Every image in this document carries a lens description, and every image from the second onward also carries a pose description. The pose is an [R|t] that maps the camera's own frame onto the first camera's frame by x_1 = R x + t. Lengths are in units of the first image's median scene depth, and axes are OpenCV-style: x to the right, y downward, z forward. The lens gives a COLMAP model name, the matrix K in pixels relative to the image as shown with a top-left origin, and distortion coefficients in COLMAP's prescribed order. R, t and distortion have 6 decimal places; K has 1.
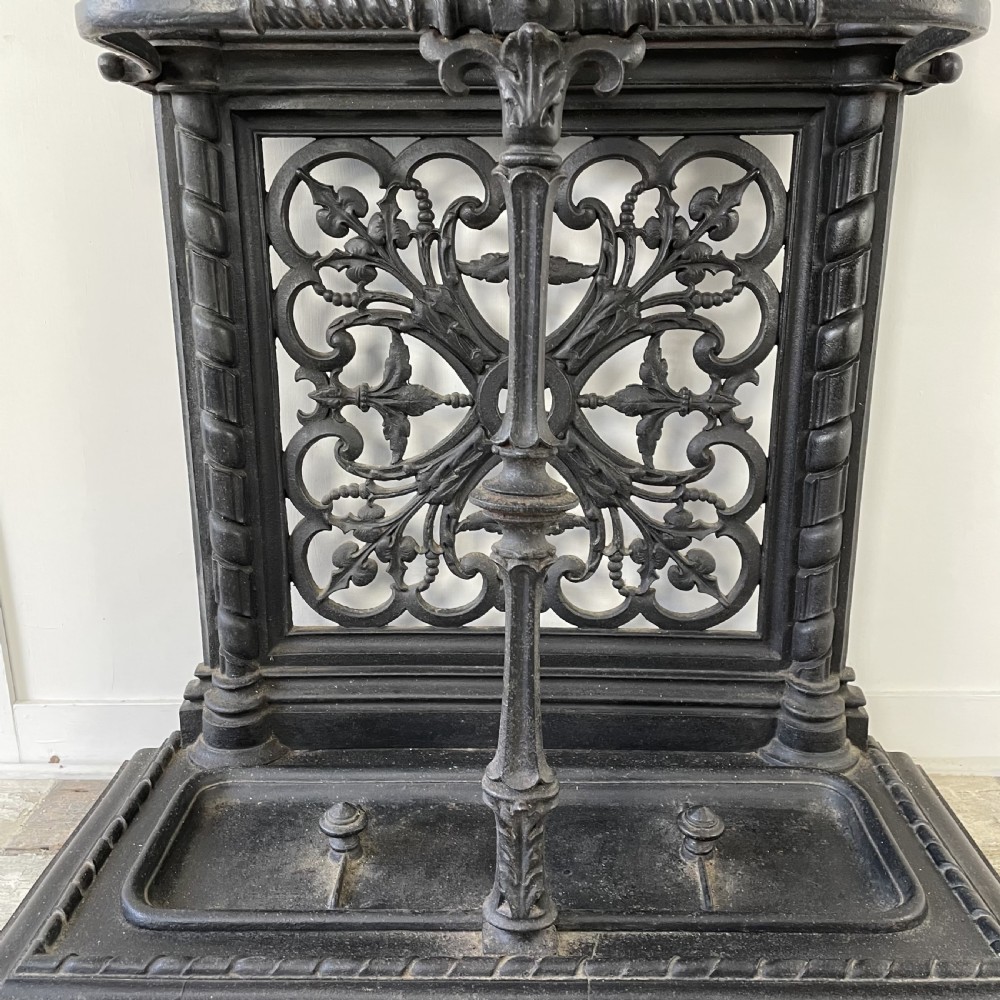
lens RADIAL K [[1012.5, 0, 503.7], [0, 1012.5, 496.7], [0, 0, 1]] dist [0.106455, -0.171320]
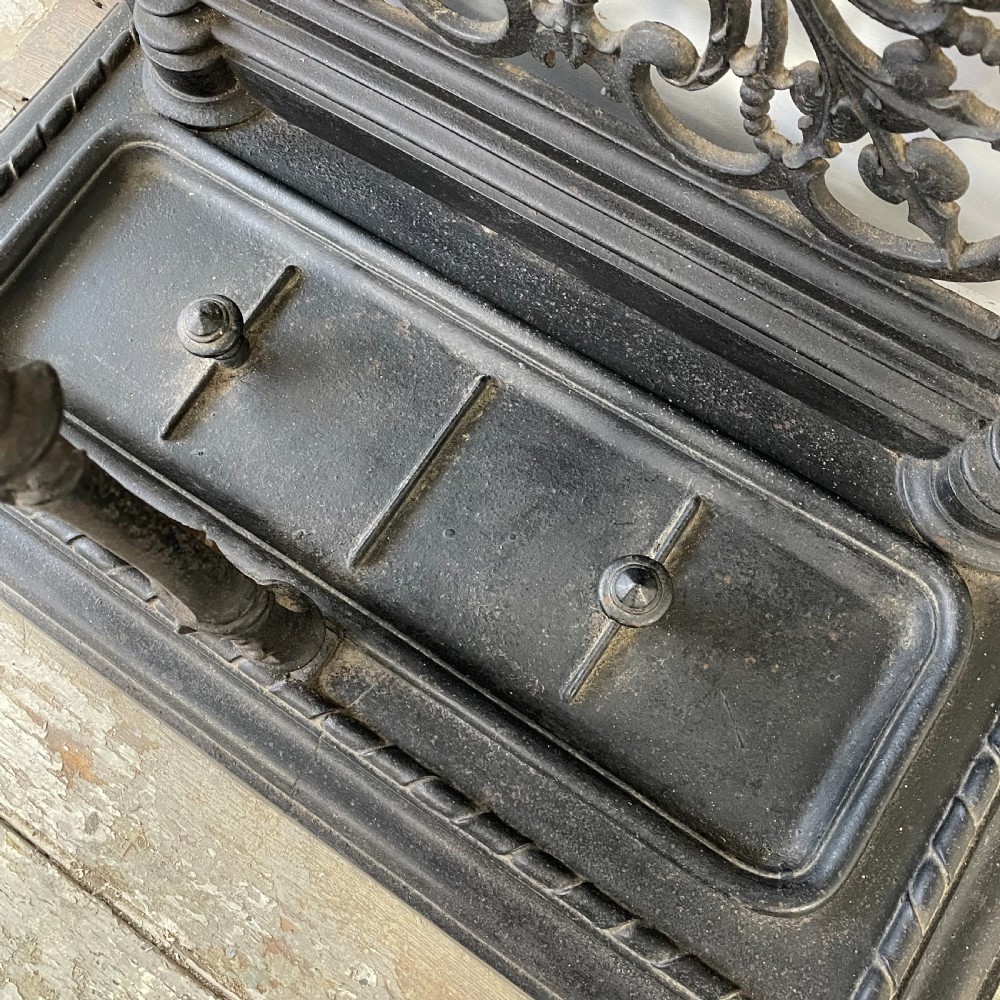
lens RADIAL K [[1012.5, 0, 503.7], [0, 1012.5, 496.7], [0, 0, 1]] dist [0.106455, -0.171320]
pose [[0.837790, 0.497276, -0.225442, 0.215121], [-0.072040, 0.509971, 0.857170, -0.227292], [0.541219, -0.701888, 0.463072, 0.638735]]
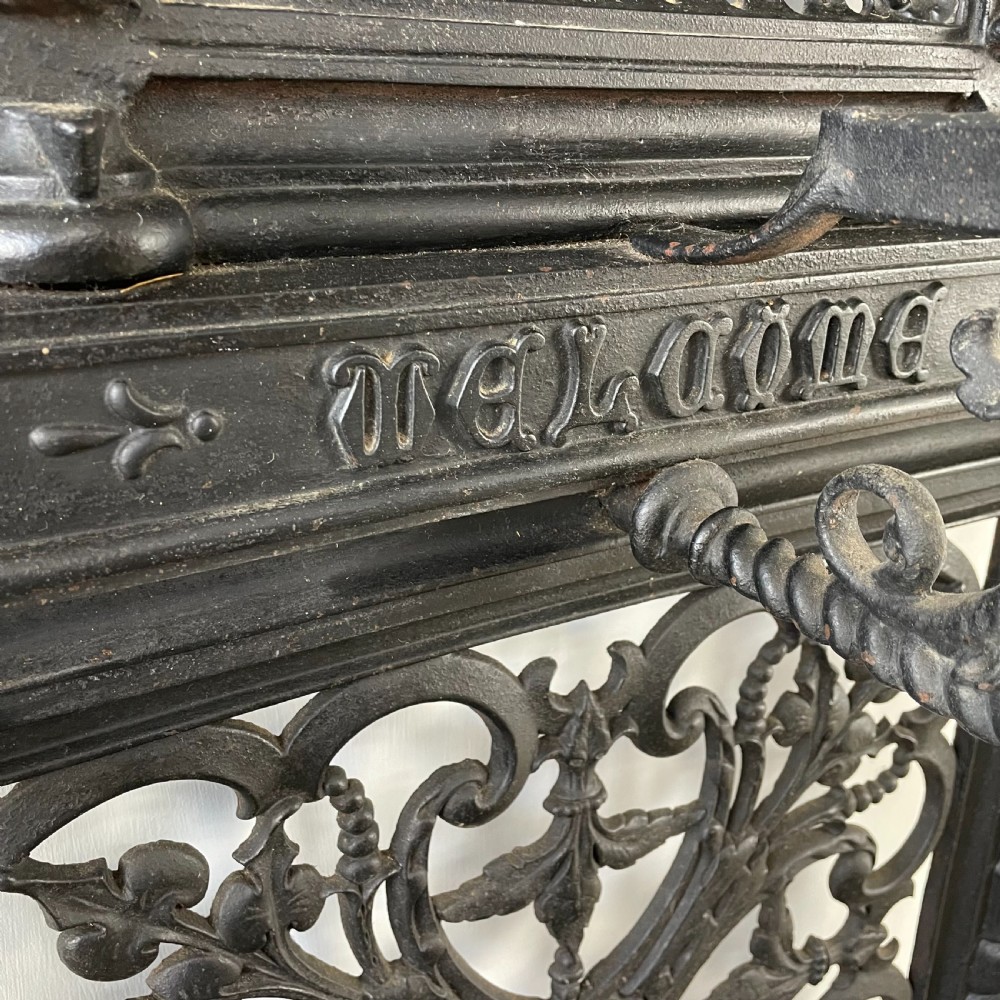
lens RADIAL K [[1012.5, 0, 503.7], [0, 1012.5, 496.7], [0, 0, 1]] dist [0.106455, -0.171320]
pose [[0.857447, -0.170879, 0.485372, -0.187499], [0.127979, 0.984430, 0.120493, -0.423176], [-0.498404, -0.041199, 0.865965, 0.614193]]
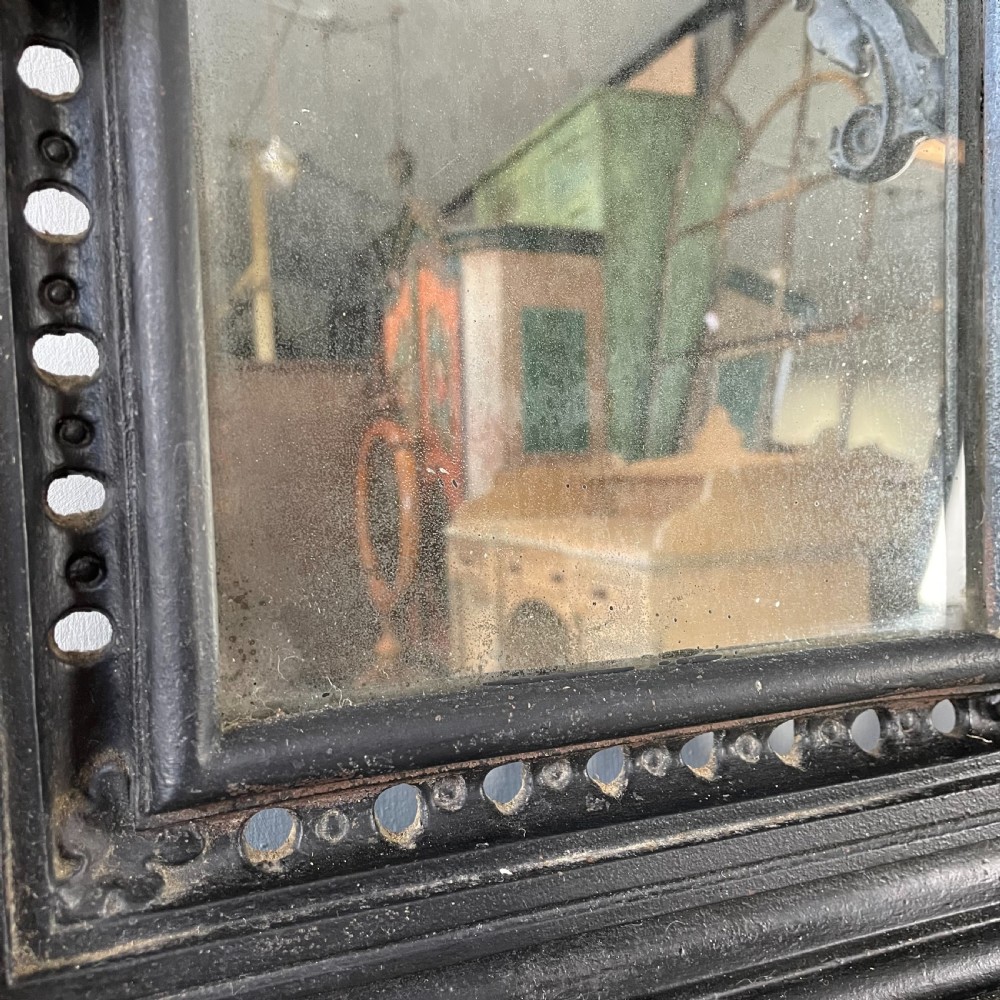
lens RADIAL K [[1012.5, 0, 503.7], [0, 1012.5, 496.7], [0, 0, 1]] dist [0.106455, -0.171320]
pose [[0.909265, -0.039323, 0.414357, -0.112847], [0.135203, 0.969445, -0.204689, -0.552799], [-0.393647, 0.242138, 0.886798, 0.644582]]
